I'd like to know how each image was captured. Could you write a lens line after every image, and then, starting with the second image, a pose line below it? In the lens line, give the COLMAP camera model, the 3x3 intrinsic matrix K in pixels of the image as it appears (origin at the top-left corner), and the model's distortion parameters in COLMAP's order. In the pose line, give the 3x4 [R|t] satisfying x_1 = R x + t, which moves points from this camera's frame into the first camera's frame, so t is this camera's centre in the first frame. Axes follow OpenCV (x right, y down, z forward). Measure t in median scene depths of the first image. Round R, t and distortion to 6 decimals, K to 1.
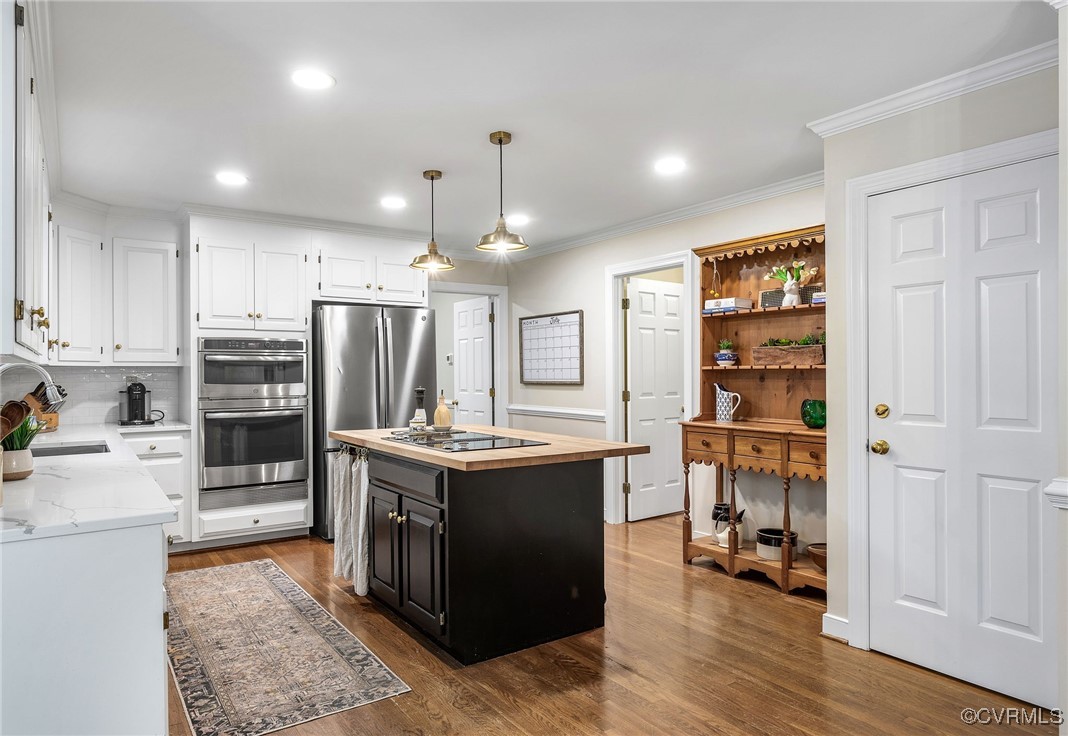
lens RADIAL K [[681.9, 0, 534.0], [0, 681.9, 368.0], [0, 0, 1]] dist [-0.000942, -0.000274]
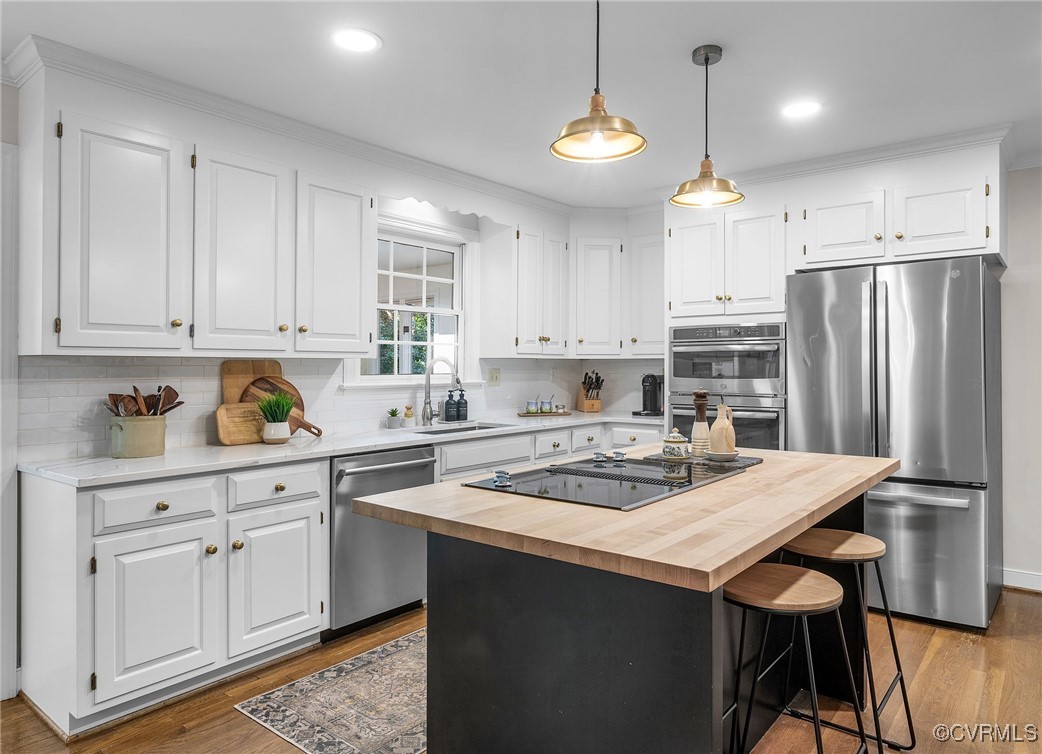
lens RADIAL K [[657.5, 0, 521.4], [0, 657.5, 363.9], [0, 0, 1]] dist [-0.004168, -0.000963]
pose [[0.285185, -0.000719, -0.958472, 0.318304], [0.006873, 0.999976, 0.001295, 0.002608], [0.958448, -0.006957, 0.285183, 0.543160]]
